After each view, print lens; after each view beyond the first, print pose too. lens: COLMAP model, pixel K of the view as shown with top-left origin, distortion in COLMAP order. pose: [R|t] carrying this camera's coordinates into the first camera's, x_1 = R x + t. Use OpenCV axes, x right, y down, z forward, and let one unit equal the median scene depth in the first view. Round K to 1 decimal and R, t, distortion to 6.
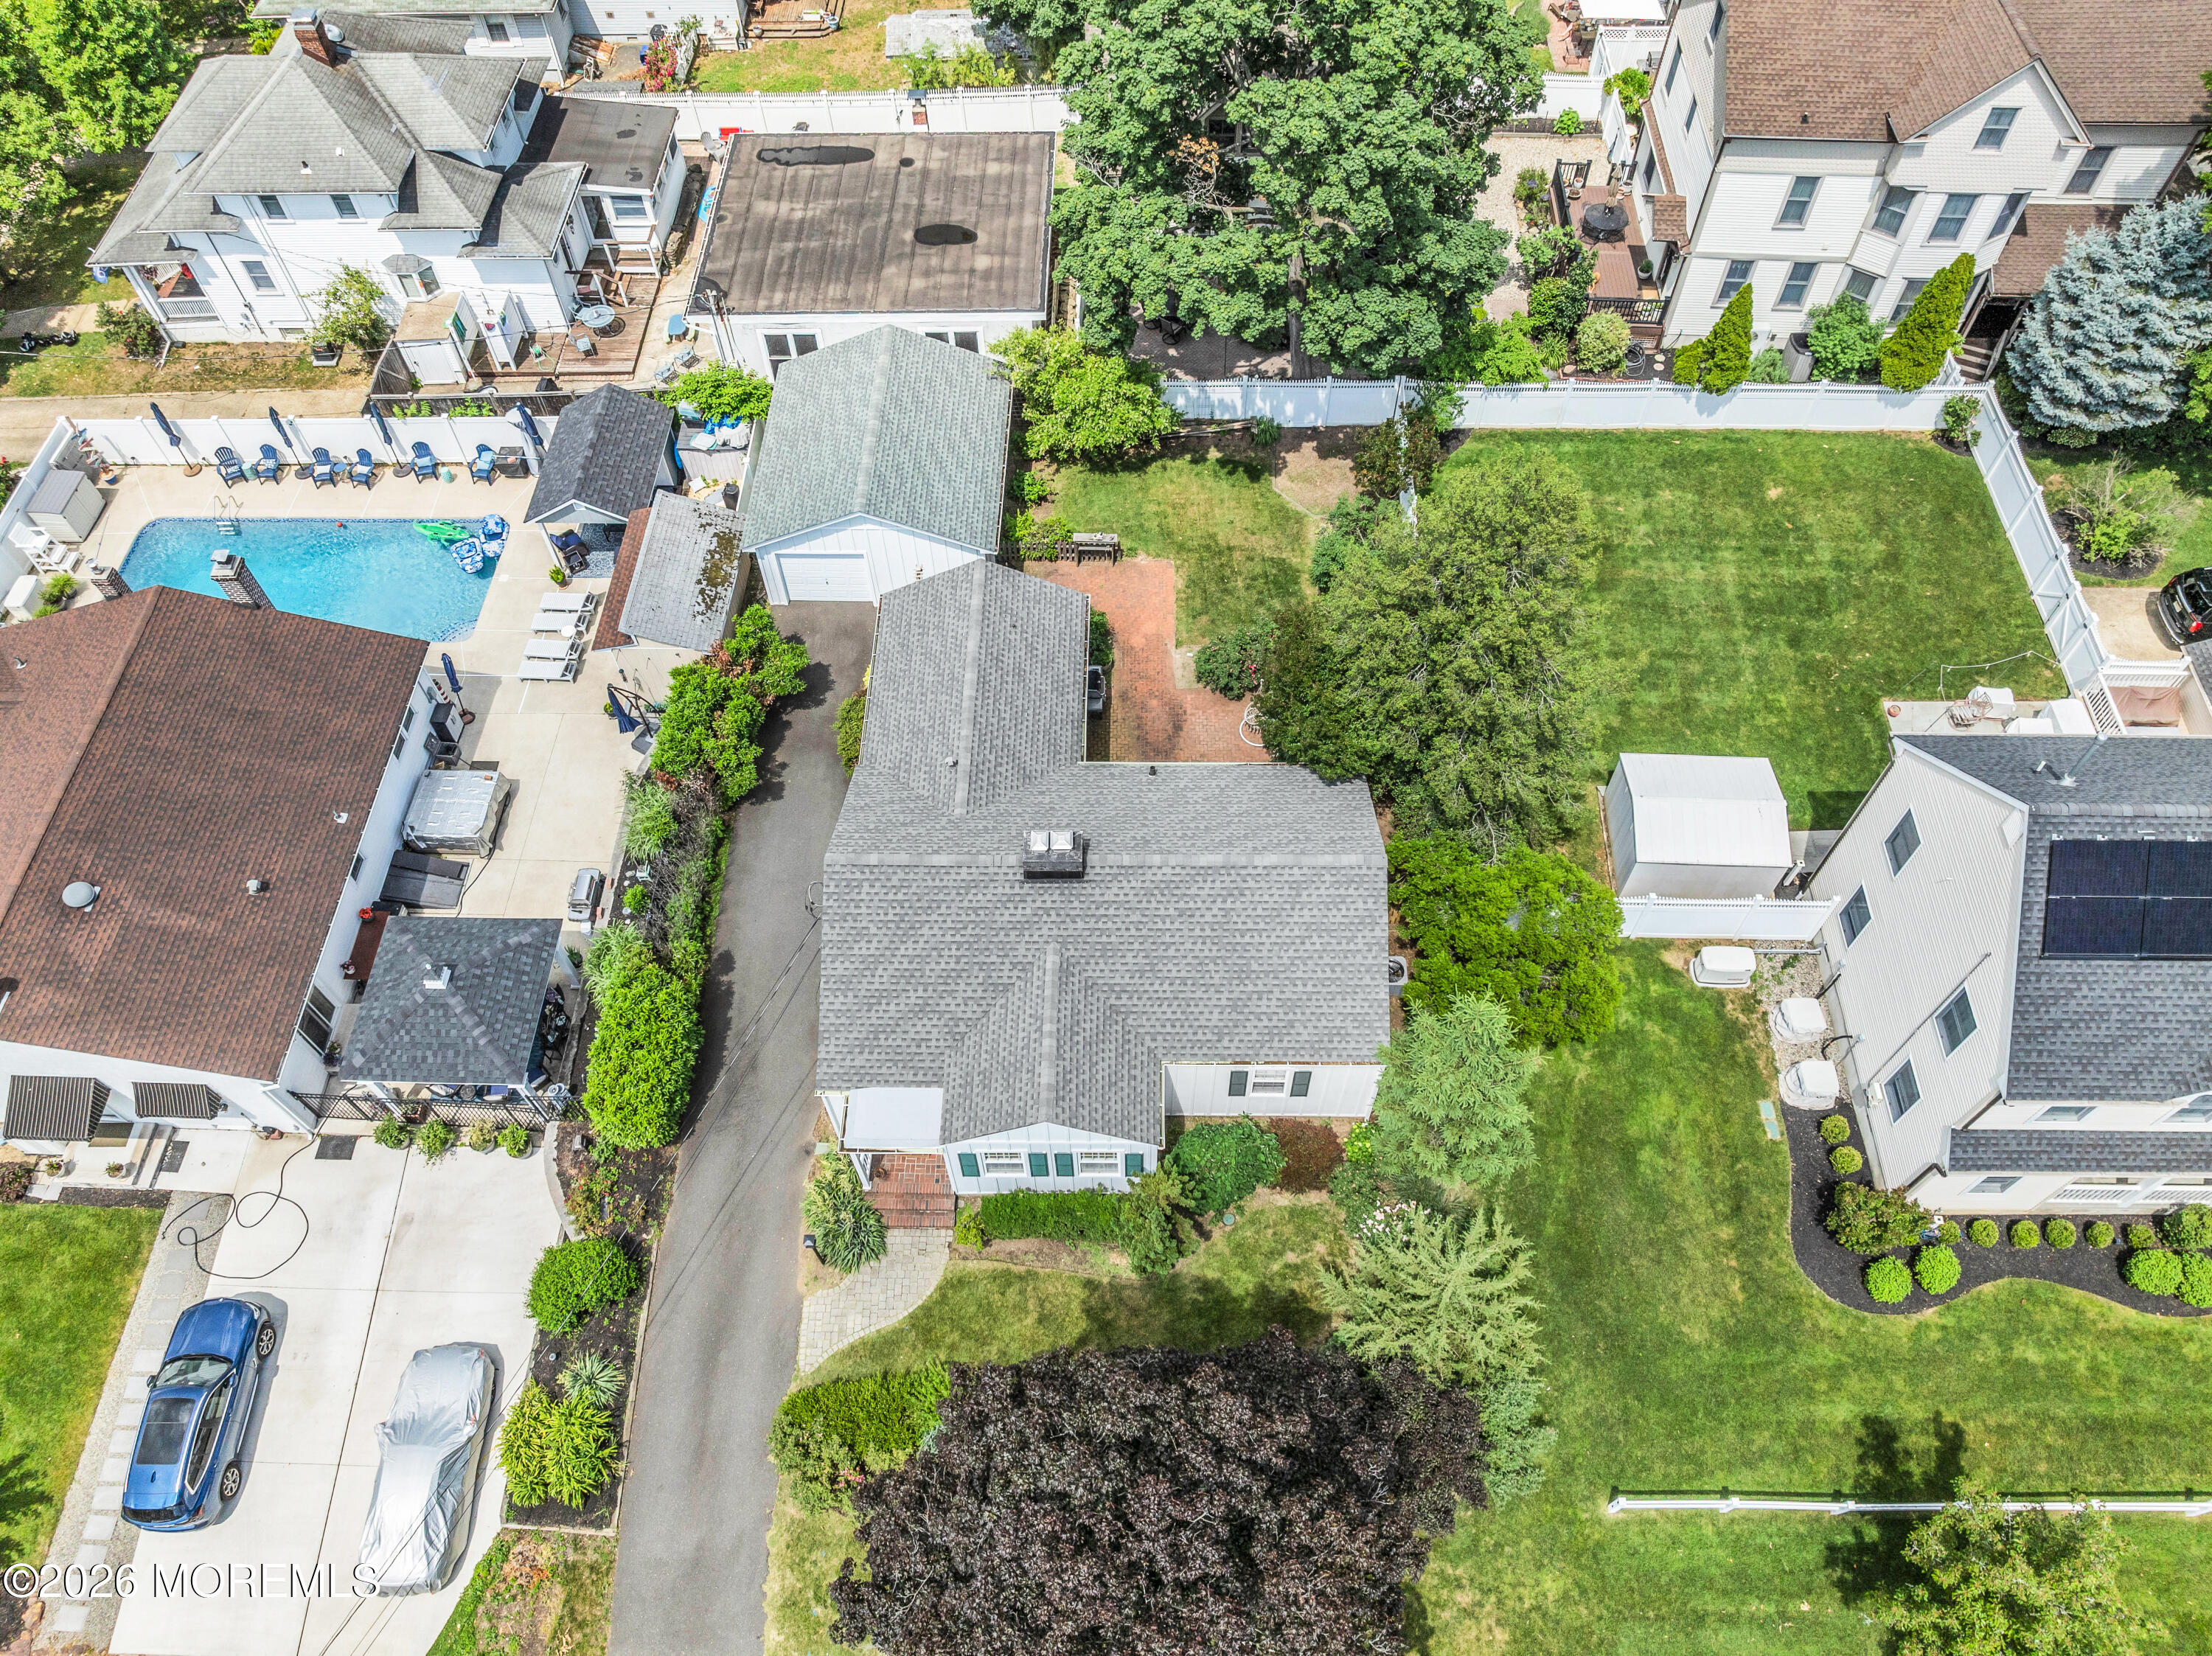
lens RADIAL K [[1545.0, 0, 1106.0], [0, 1545.0, 828.0], [0, 0, 1]] dist [-0.044349, 0.021438]
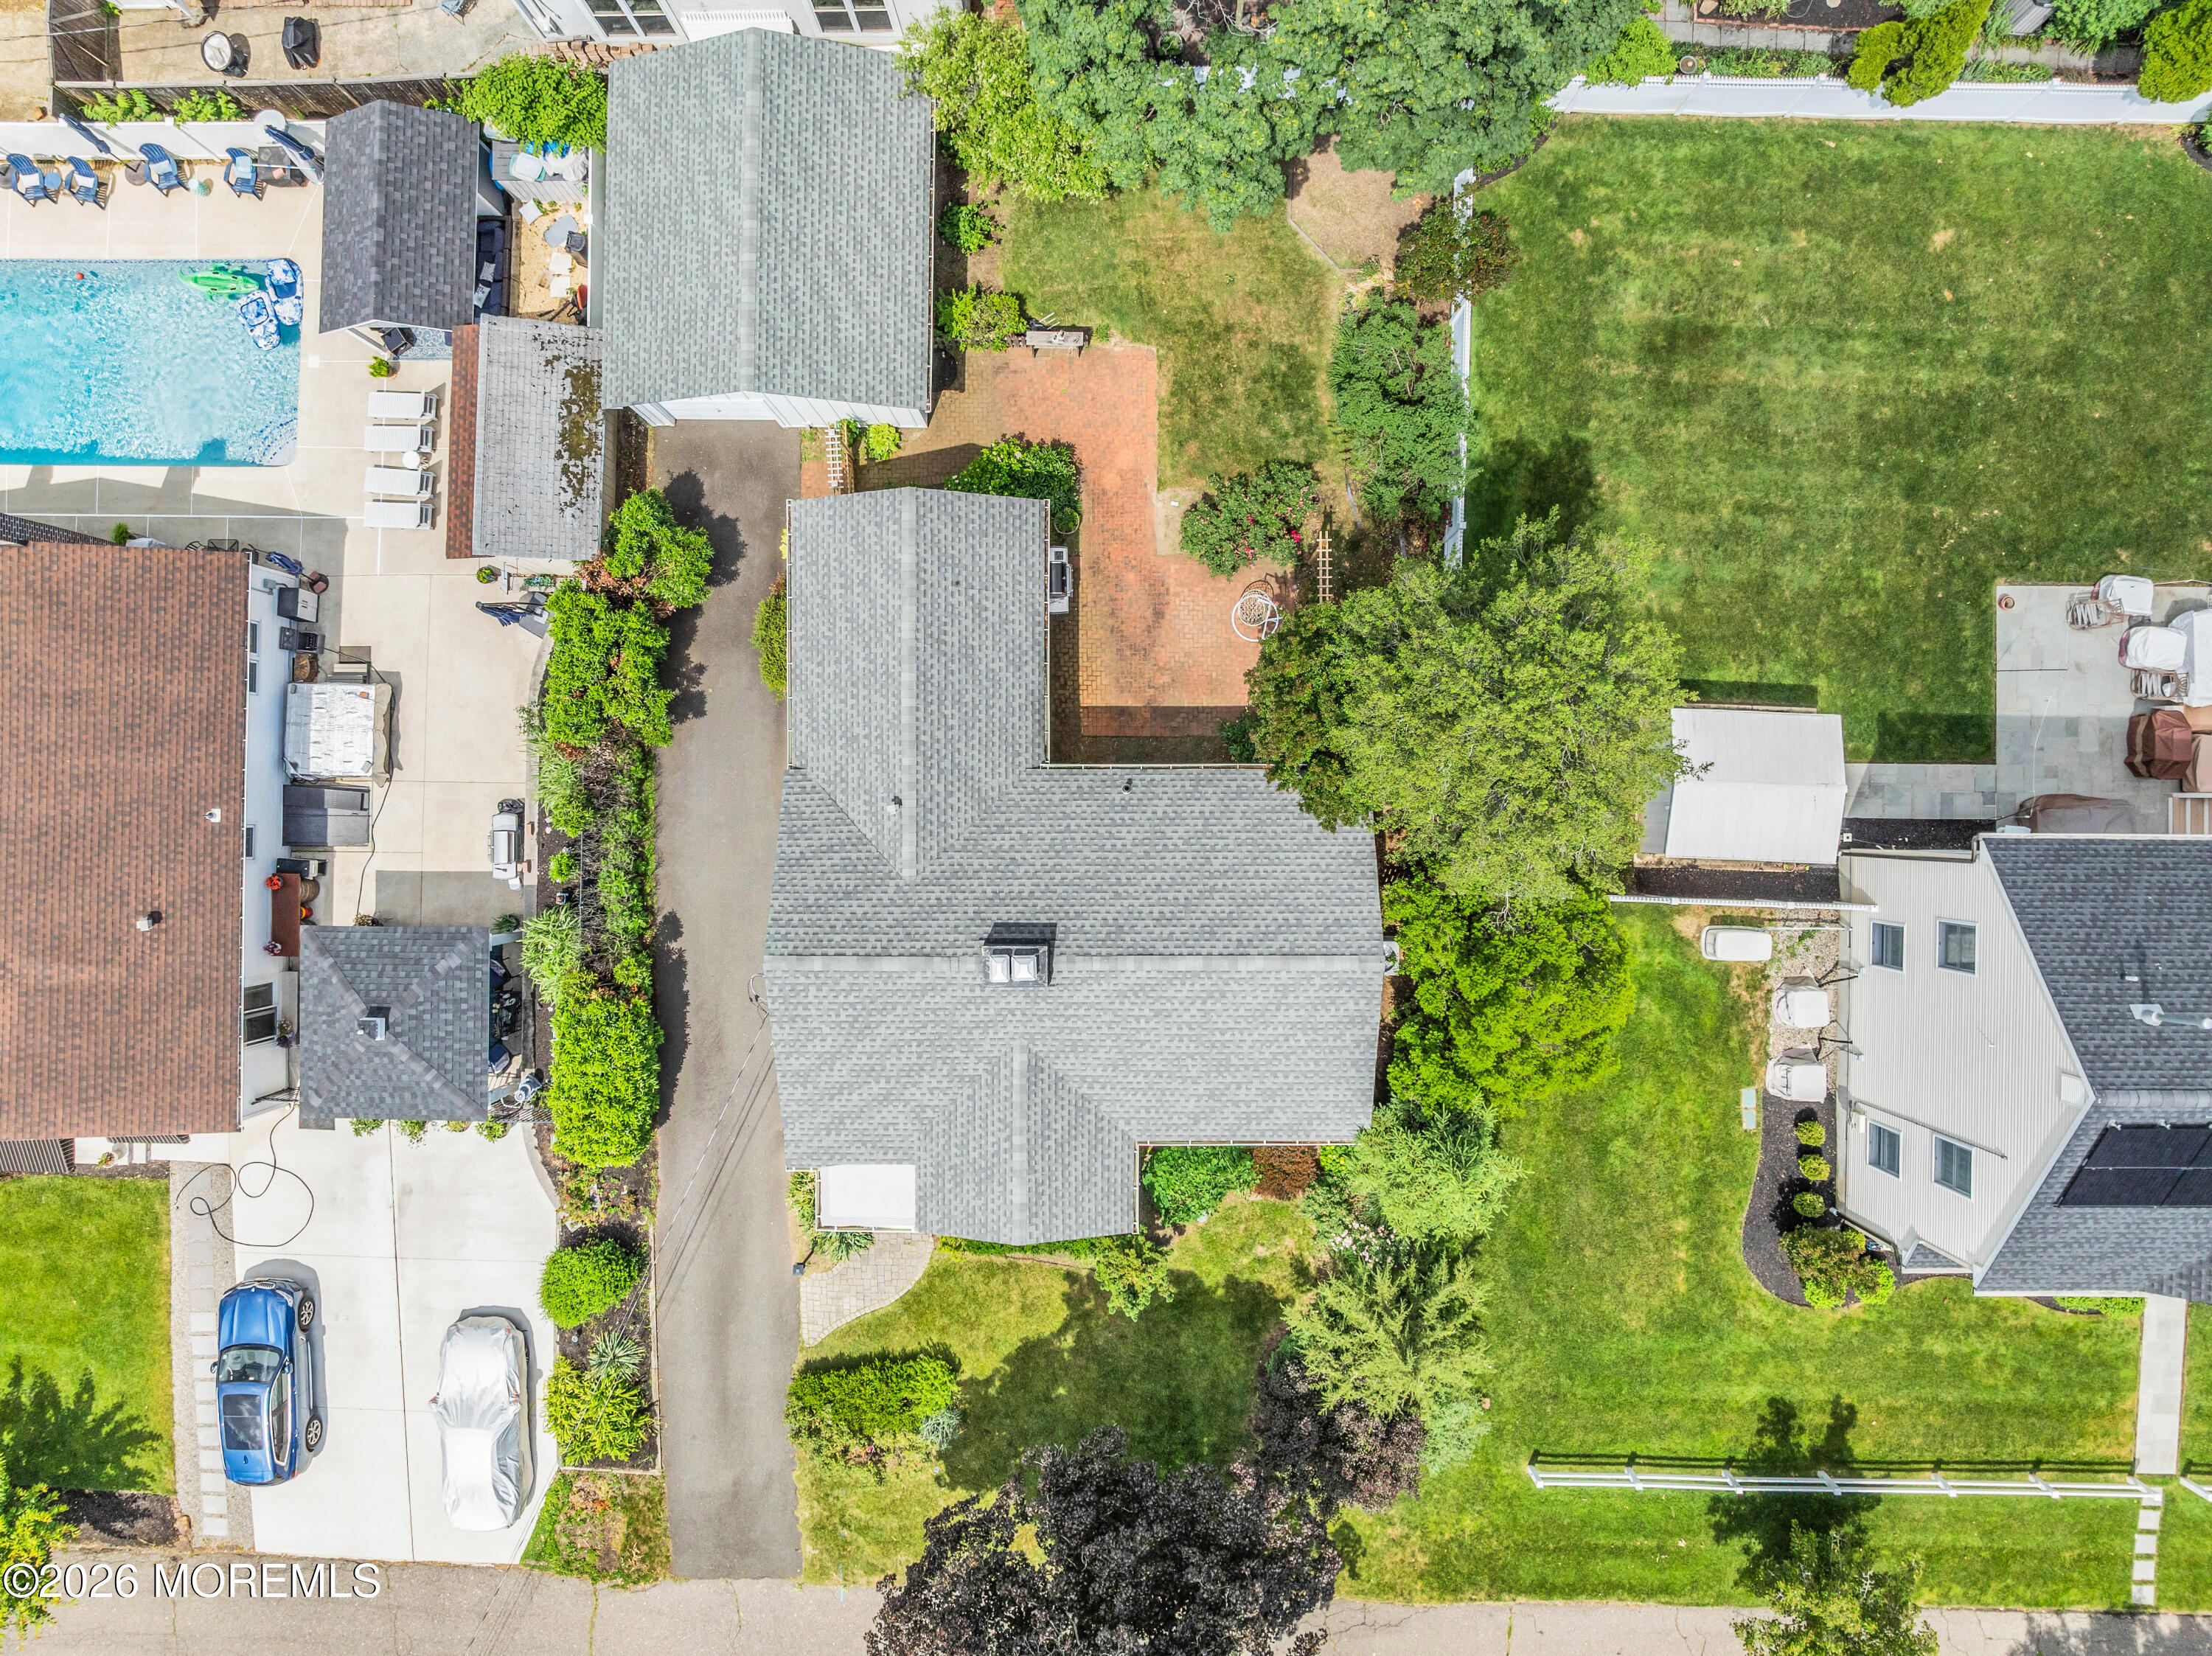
lens RADIAL K [[1547.3, 0, 1106.0], [0, 1547.3, 828.0], [0, 0, 1]] dist [-0.050923, 0.025565]
pose [[0.999876, -0.015741, -0.000610, 0.019719], [0.013511, 0.837072, 0.546926, -0.520980], [-0.008099, -0.546867, 0.837181, 0.274524]]
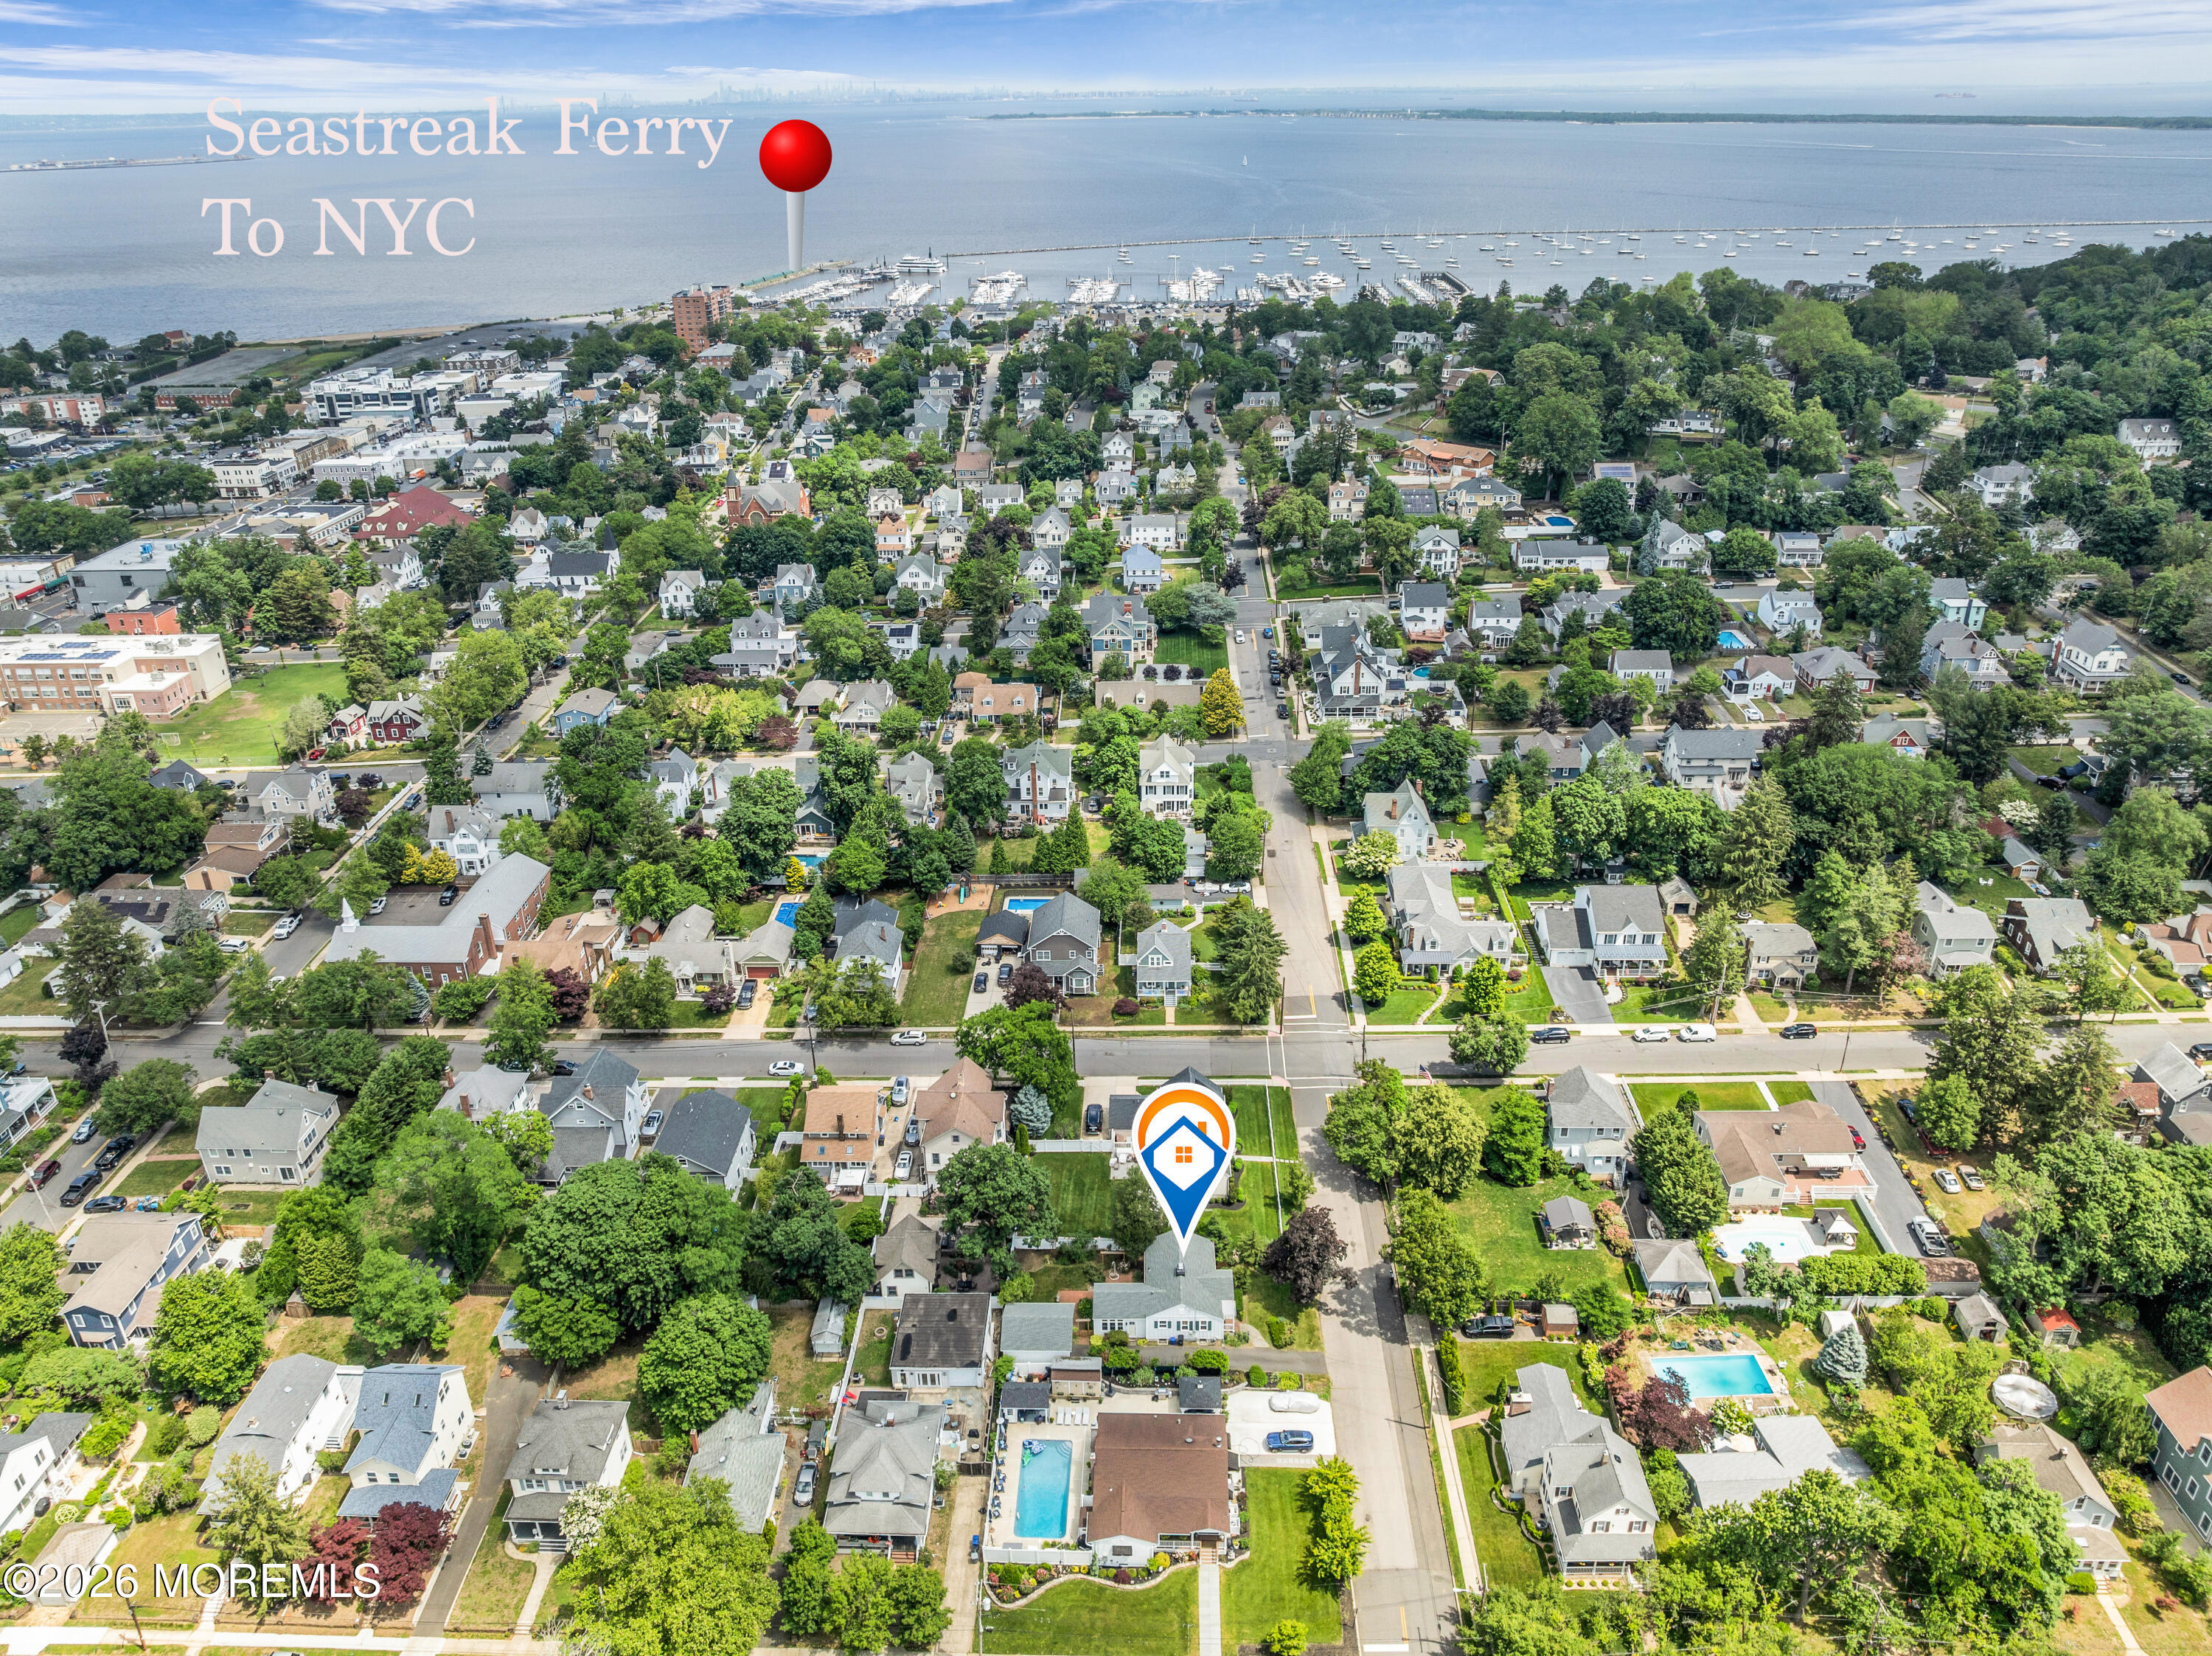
lens RADIAL K [[1547.3, 0, 1106.0], [0, 1547.3, 828.0], [0, 0, 1]] dist [-0.050923, 0.025565]
pose [[0.002317, -0.416684, 0.909049, -3.875148], [0.845961, 0.485560, 0.220412, -1.935764], [-0.533240, 0.768509, 0.353623, -1.700681]]
